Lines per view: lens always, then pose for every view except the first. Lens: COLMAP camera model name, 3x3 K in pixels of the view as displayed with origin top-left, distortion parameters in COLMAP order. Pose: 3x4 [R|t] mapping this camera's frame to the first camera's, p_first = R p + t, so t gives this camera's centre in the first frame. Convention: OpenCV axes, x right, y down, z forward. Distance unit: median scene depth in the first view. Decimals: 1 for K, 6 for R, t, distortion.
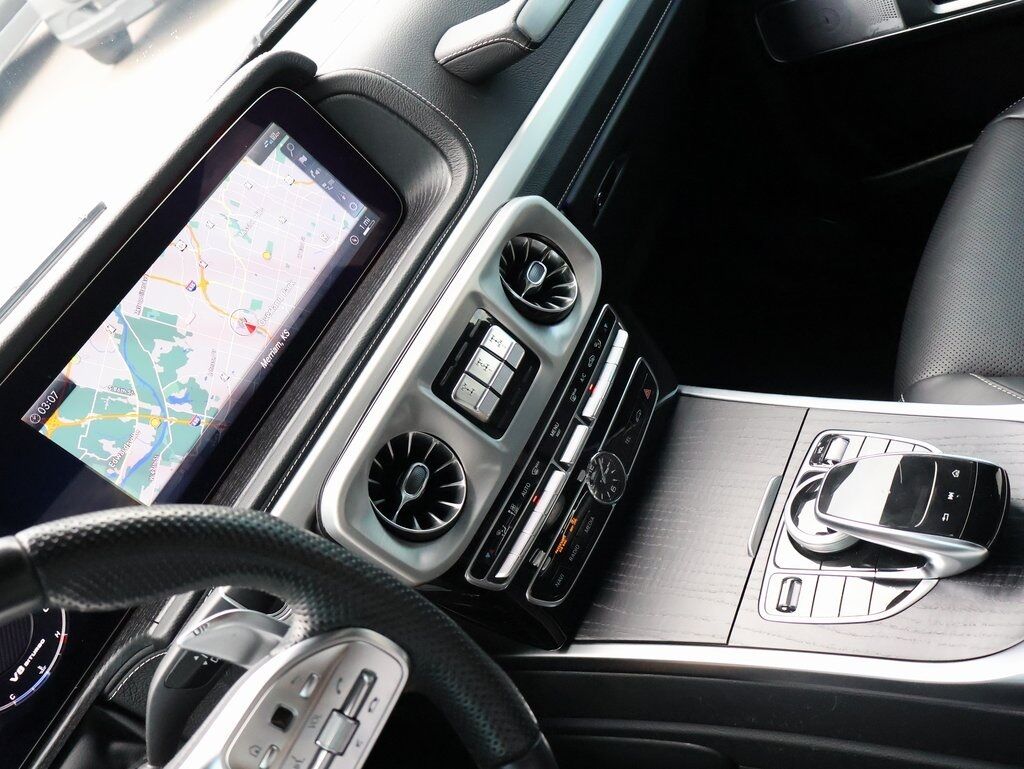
lens RADIAL K [[981.7, 0, 481.8], [0, 981.7, 384.0], [0, 0, 1]] dist [0.004801, -0.016726]
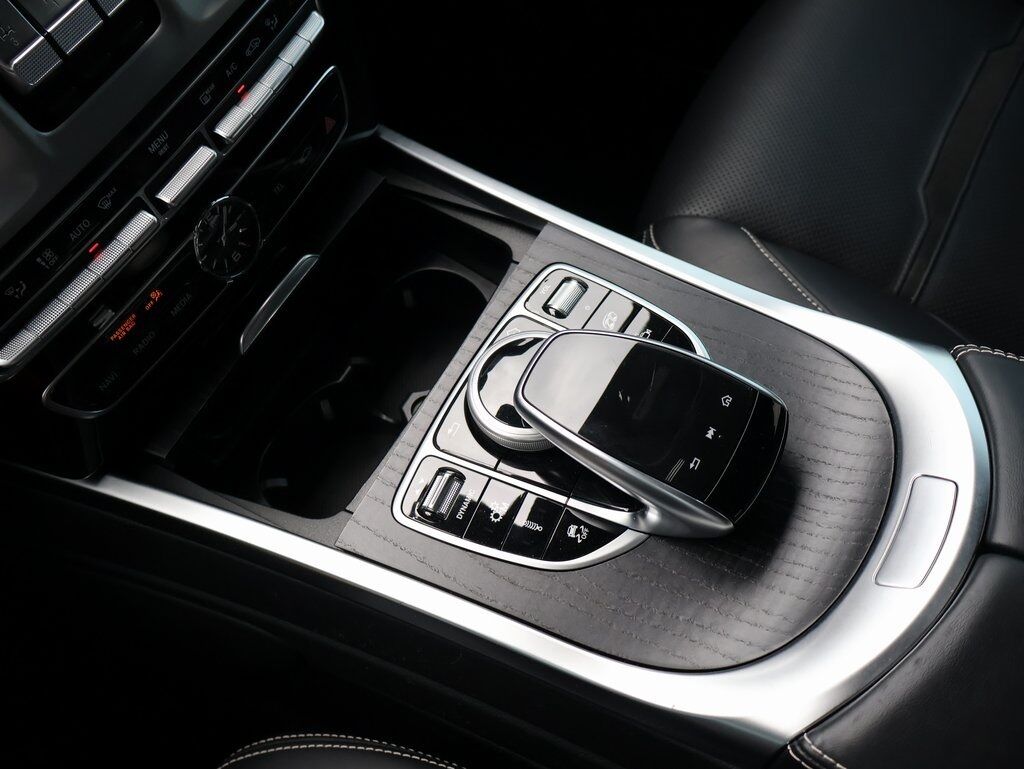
lens RADIAL K [[981.7, 0, 481.8], [0, 981.7, 384.0], [0, 0, 1]] dist [0.004801, -0.016726]
pose [[0.909930, 0.212559, 0.356154, 0.073500], [-0.310429, 0.918501, 0.244930, -0.026403], [-0.275066, -0.333430, 0.901756, 0.367408]]
